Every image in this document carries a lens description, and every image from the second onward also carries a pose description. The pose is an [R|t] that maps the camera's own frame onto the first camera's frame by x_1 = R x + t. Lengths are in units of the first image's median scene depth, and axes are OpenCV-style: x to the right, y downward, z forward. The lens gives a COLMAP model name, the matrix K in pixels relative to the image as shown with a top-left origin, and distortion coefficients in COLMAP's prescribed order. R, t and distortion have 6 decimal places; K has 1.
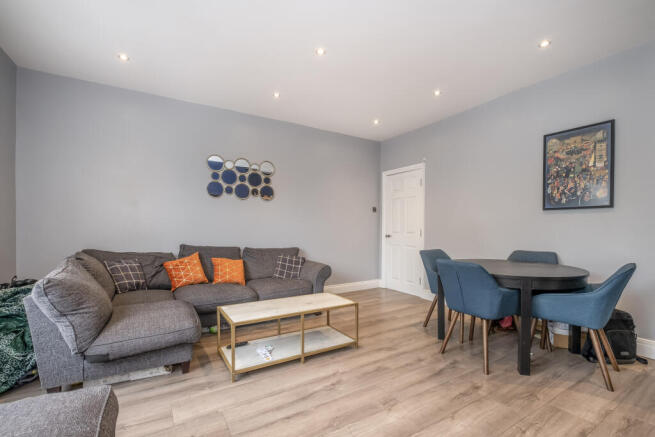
lens RADIAL K [[290.3, 0, 326.8], [0, 290.3, 229.5], [0, 0, 1]] dist [0.000674, -0.000035]
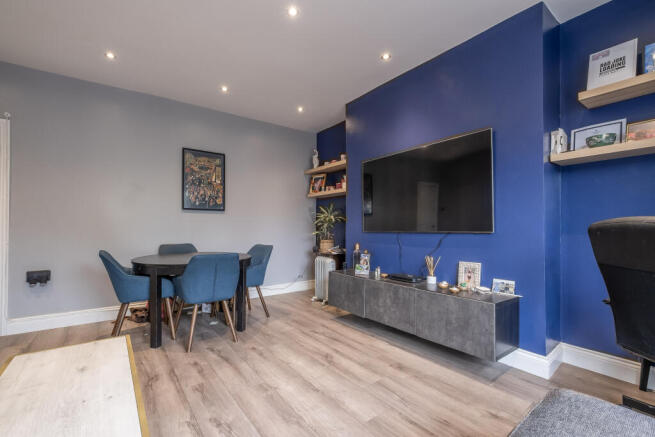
lens RADIAL K [[290.3, 0, 329.1], [0, 290.3, 222.2], [0, 0, 1]] dist [0.000674, -0.000035]
pose [[-0.096383, 0.007312, 0.995317, -0.588468], [0.003085, 0.999970, -0.007047, -0.003799], [-0.995340, 0.002392, -0.096403, 0.582328]]
